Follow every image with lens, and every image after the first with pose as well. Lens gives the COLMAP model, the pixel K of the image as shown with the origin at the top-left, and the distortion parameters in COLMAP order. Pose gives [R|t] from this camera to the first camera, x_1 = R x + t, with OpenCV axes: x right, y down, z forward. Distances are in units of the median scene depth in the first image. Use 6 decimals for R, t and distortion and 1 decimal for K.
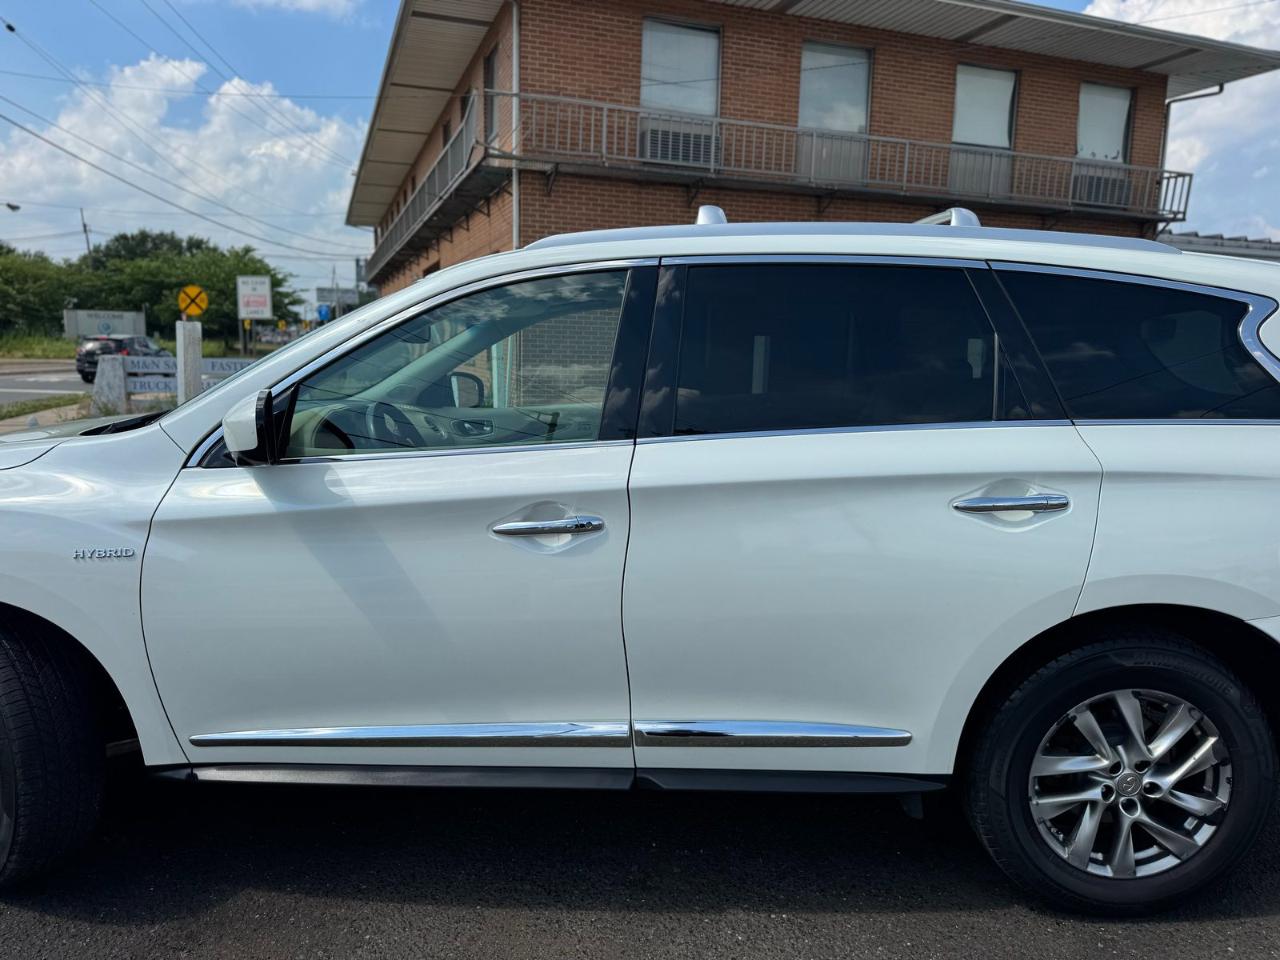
lens RADIAL K [[887.1, 0, 631.5], [0, 887.1, 483.8], [0, 0, 1]] dist [0.025496, -0.036671]
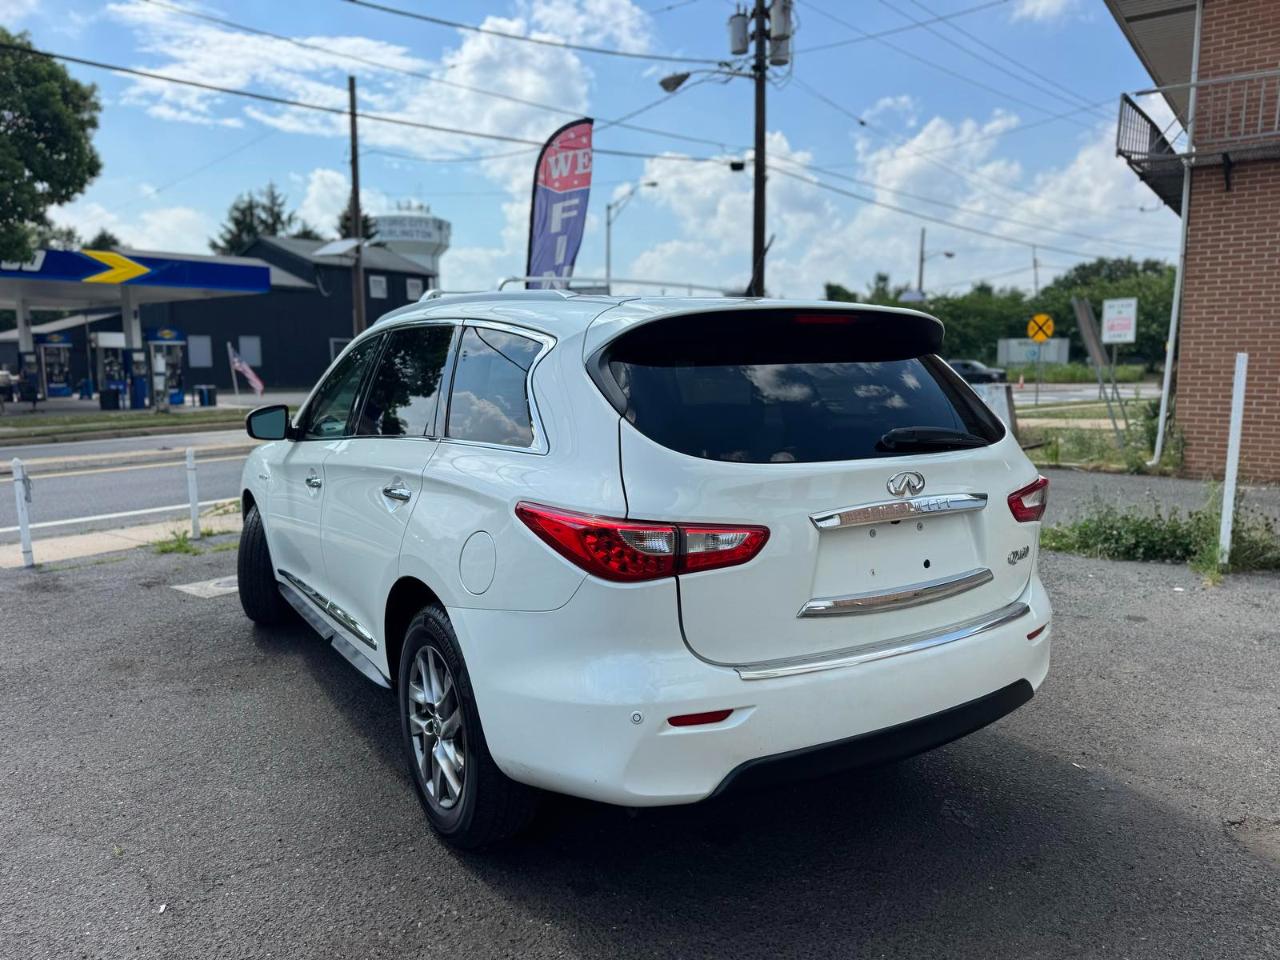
lens RADIAL K [[887.1, 0, 644.2], [0, 887.1, 479.9], [0, 0, 1]] dist [0.025496, -0.036671]
pose [[0.555022, 0.085649, -0.827415, 0.321160], [-0.110564, 0.993455, 0.028672, -0.015163], [0.824455, 0.075569, 0.560859, 0.092280]]
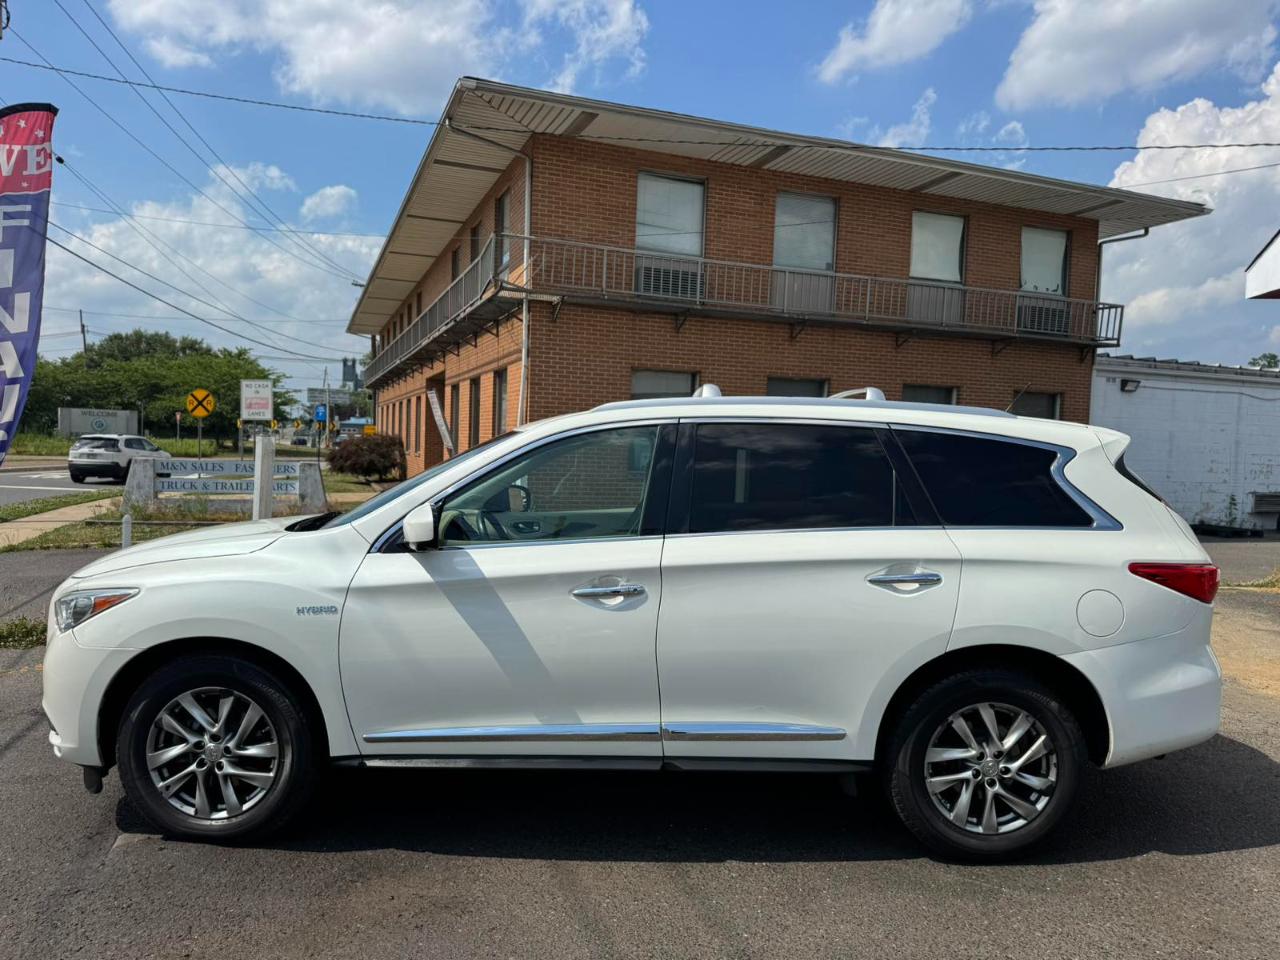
lens RADIAL K [[887.1, 0, 635.3], [0, 887.1, 486.8], [0, 0, 1]] dist [0.025496, -0.036671]
pose [[0.999677, 0.008128, 0.024098, -0.015090], [-0.005473, 0.994108, -0.108254, 0.005647], [-0.024836, 0.108087, 0.993831, -0.097926]]
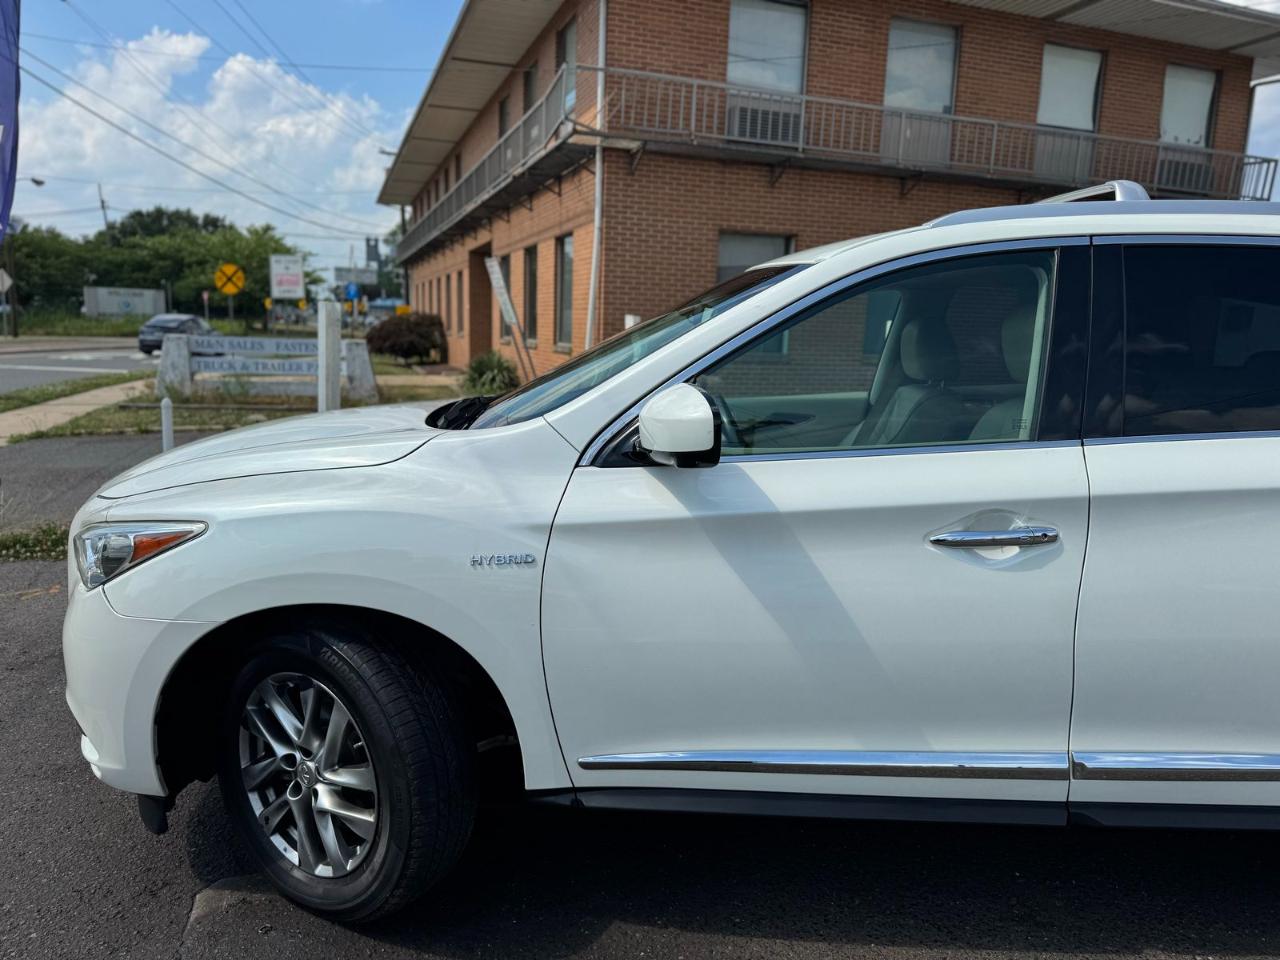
lens RADIAL K [[887.1, 0, 639.2], [0, 887.1, 488.7], [0, 0, 1]] dist [0.025496, -0.036671]
pose [[0.999942, 0.010612, -0.001734, -0.080484], [-0.010568, 0.999660, 0.023836, -0.003313], [0.001986, -0.023817, 0.999714, 0.016889]]
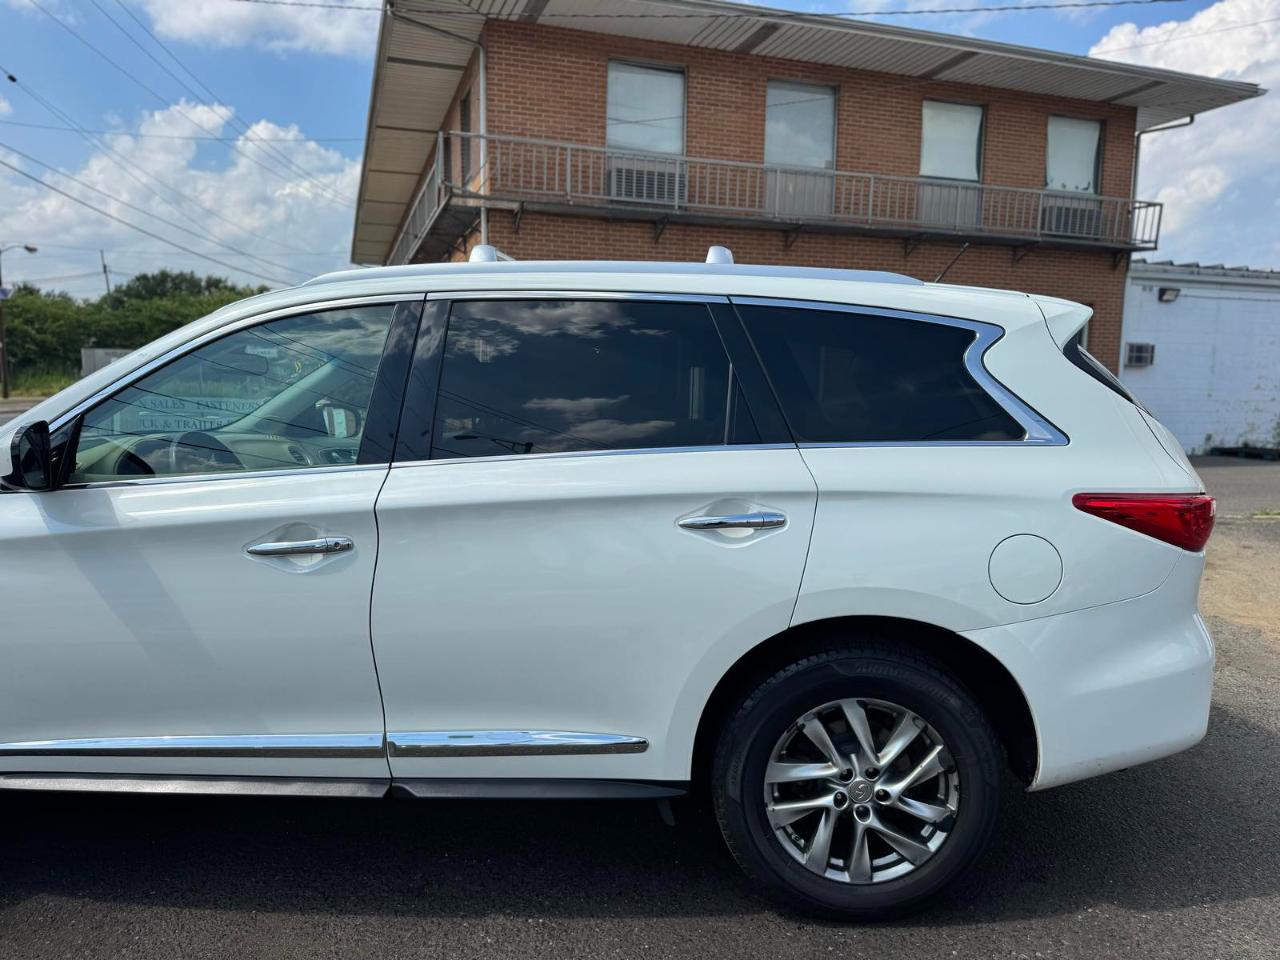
lens RADIAL K [[887.1, 0, 632.5], [0, 887.1, 489.0], [0, 0, 1]] dist [0.025496, -0.036671]
pose [[0.999806, -0.006721, -0.018522, 0.057256], [0.006146, 0.999503, -0.030924, 0.002671], [0.018721, 0.030805, 0.999350, -0.010226]]
